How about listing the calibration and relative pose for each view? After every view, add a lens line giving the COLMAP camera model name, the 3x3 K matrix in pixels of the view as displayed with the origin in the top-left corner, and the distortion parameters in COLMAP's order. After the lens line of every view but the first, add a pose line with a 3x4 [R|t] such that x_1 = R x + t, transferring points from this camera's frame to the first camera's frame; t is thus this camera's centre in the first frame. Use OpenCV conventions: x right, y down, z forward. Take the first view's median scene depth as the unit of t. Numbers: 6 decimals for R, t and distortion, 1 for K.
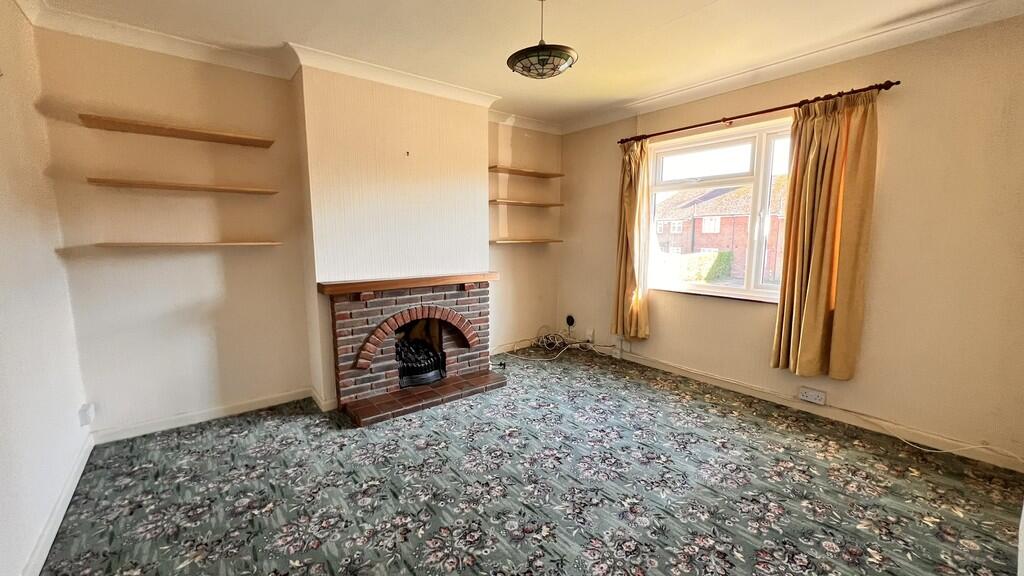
lens RADIAL K [[417.6, 0, 512.0], [0, 417.6, 288.0], [0, 0, 1]] dist [-0.013107, 0.000059]
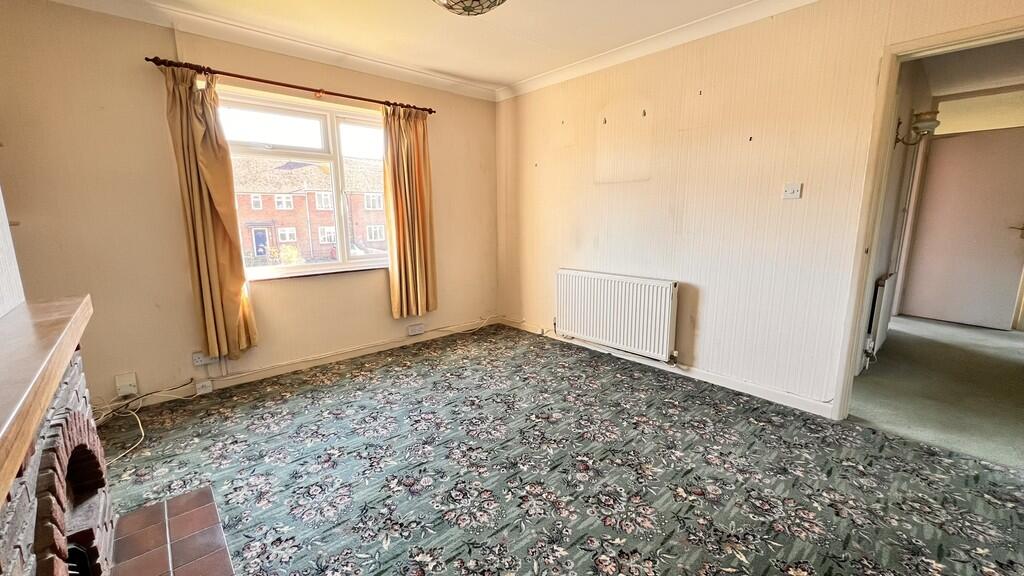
lens RADIAL K [[392.2, 0, 507.9], [0, 392.2, 304.6], [0, 0, 1]] dist [0.016350, -0.005195]
pose [[-0.056459, -0.229419, 0.971689, -0.611302], [0.131603, 0.963039, 0.235023, -0.100610], [-0.989693, 0.141146, -0.024180, 0.777141]]
